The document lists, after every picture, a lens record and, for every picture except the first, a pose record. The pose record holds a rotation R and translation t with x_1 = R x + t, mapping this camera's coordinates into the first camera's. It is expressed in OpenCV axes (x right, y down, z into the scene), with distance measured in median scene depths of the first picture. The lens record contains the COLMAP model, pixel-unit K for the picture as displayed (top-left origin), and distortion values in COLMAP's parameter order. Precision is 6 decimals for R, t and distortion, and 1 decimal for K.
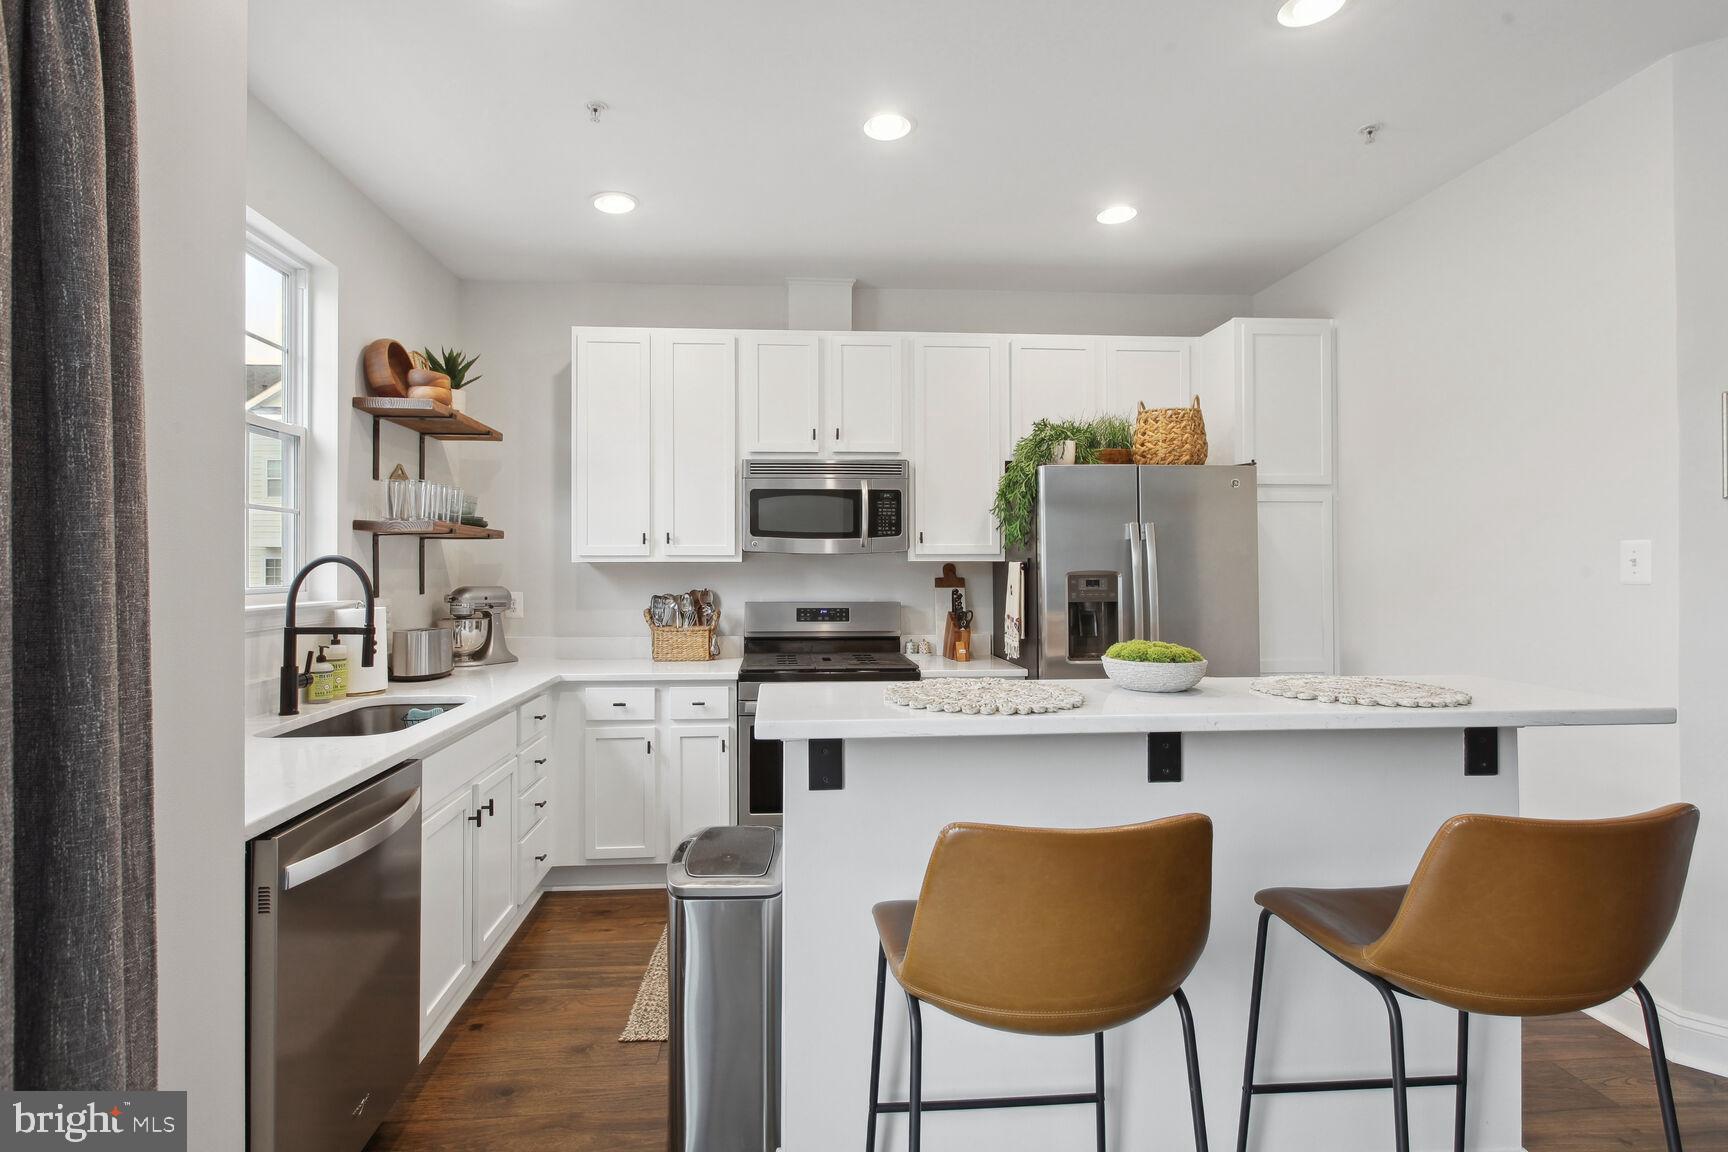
lens RADIAL K [[820.1, 0, 873.6], [0, 820.1, 564.5], [0, 0, 1]] dist [0.001122, 0.000991]
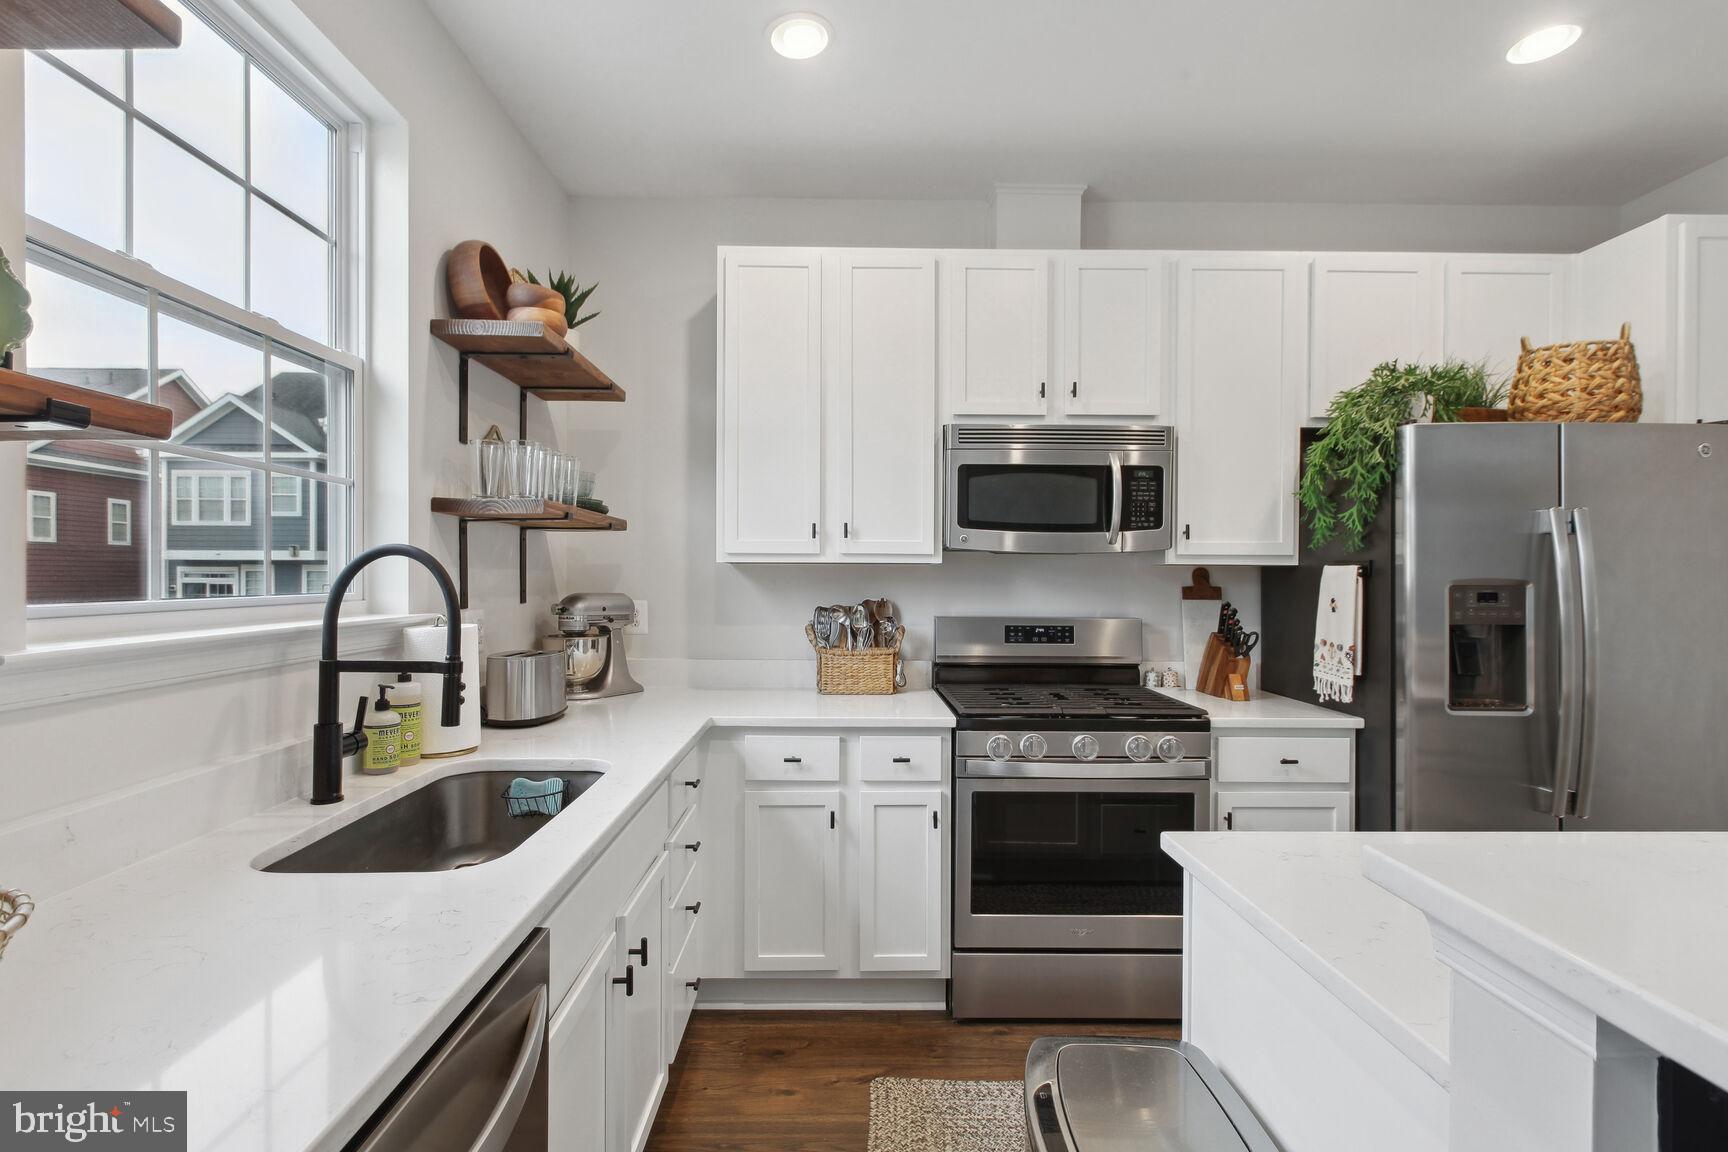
lens RADIAL K [[820.1, 0, 903.5], [0, 820.1, 583.3], [0, 0, 1]] dist [0.001122, 0.000991]
pose [[0.998603, 0.008142, -0.052206, -0.168765], [-0.007338, 0.999852, 0.015586, 0.004029], [0.052325, -0.015181, 0.998515, 0.277484]]
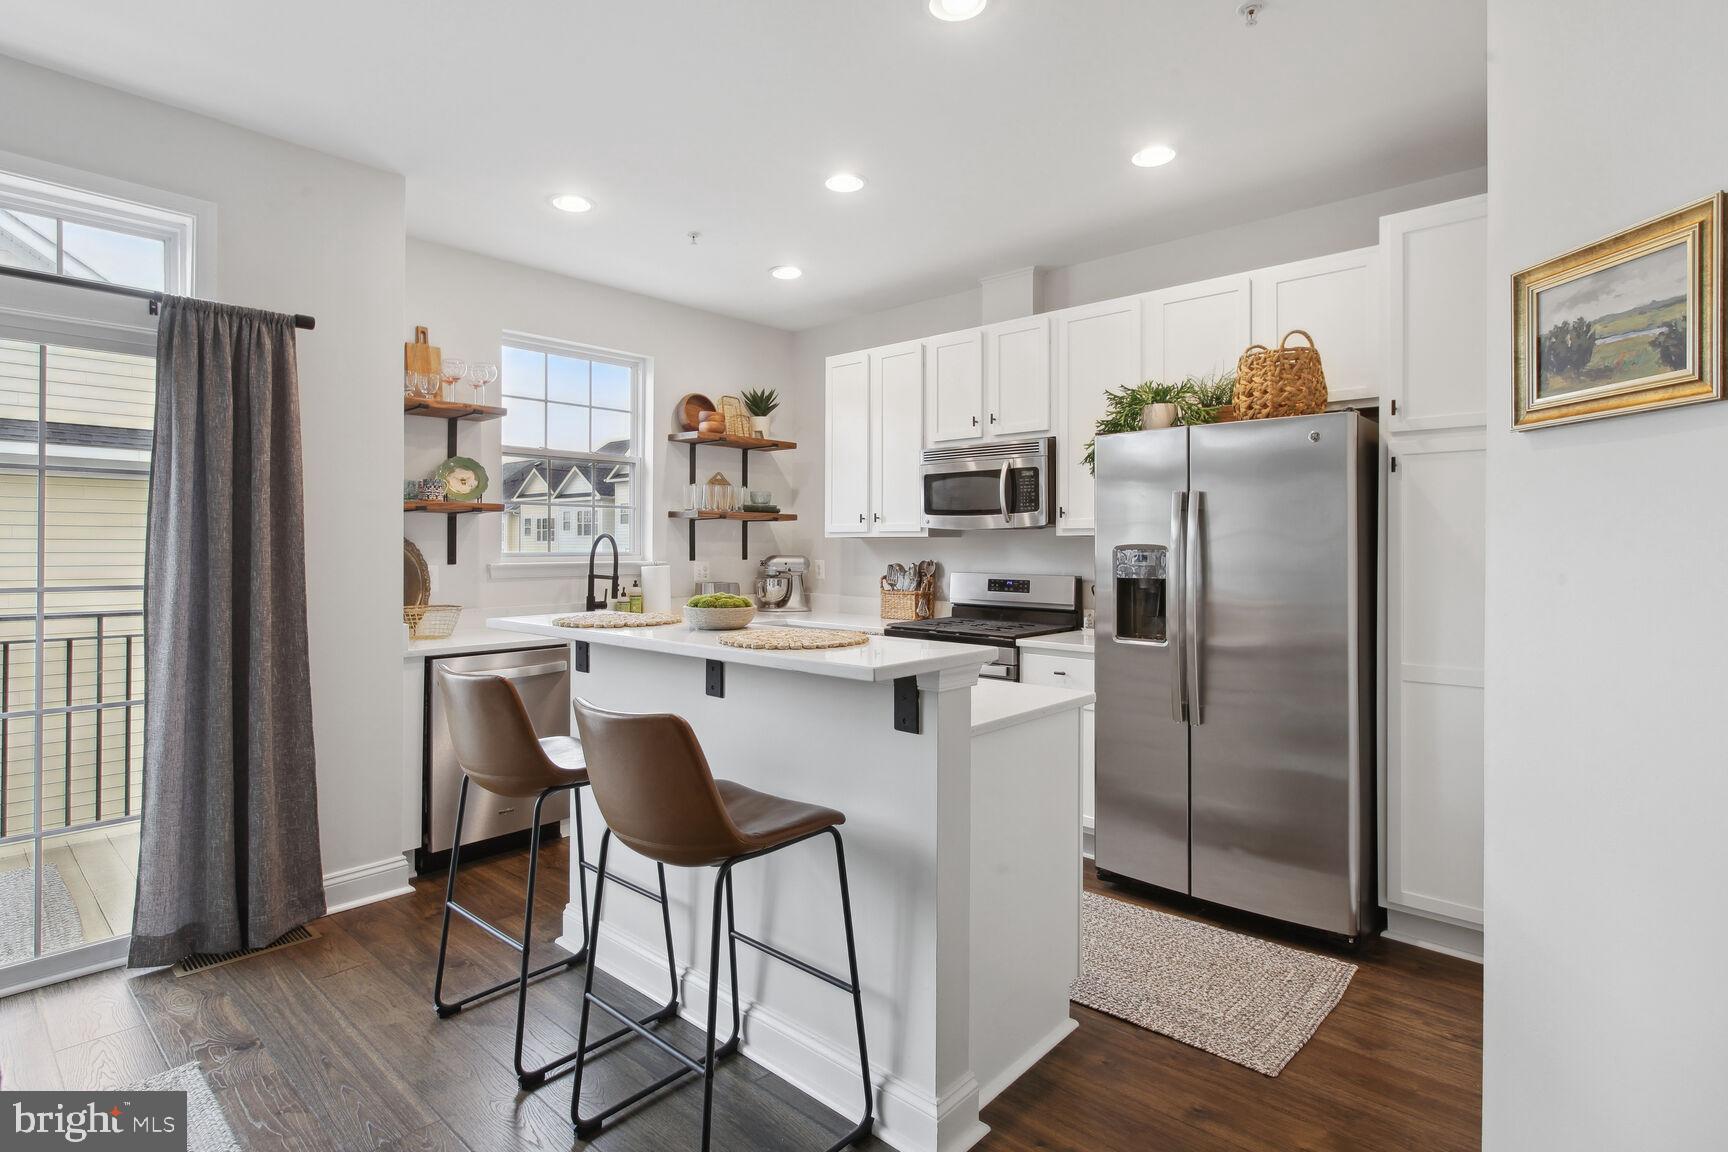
lens RADIAL K [[869.1, 0, 850.7], [0, 869.1, 549.3], [0, 0, 1]] dist [-0.000871, -0.000929]
pose [[0.686610, 0.006819, -0.726994, 0.714238], [0.001135, 0.999945, 0.010452, 0.001779], [0.727025, -0.008002, 0.686565, 0.078754]]
